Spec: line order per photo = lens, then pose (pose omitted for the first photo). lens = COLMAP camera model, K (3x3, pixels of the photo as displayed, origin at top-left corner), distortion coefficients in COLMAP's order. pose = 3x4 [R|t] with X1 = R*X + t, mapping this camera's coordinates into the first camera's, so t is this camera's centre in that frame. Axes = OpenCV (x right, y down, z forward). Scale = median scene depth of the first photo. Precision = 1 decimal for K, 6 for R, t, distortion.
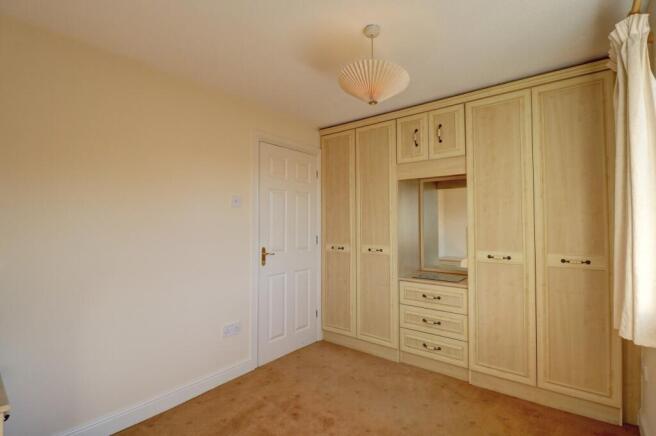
lens RADIAL K [[305.5, 0, 332.1], [0, 305.5, 218.1], [0, 0, 1]] dist [-0.019534, -0.002084]
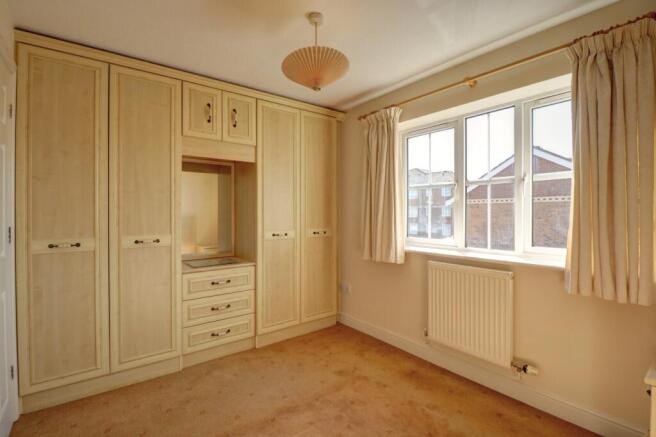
lens RADIAL K [[305.5, 0, 330.4], [0, 305.5, 220.0], [0, 0, 1]] dist [-0.019534, -0.002084]
pose [[0.228227, -0.013561, 0.973513, -0.550399], [-0.013398, 0.999765, 0.017067, 0.038042], [-0.973516, -0.016938, 0.227992, 0.443803]]
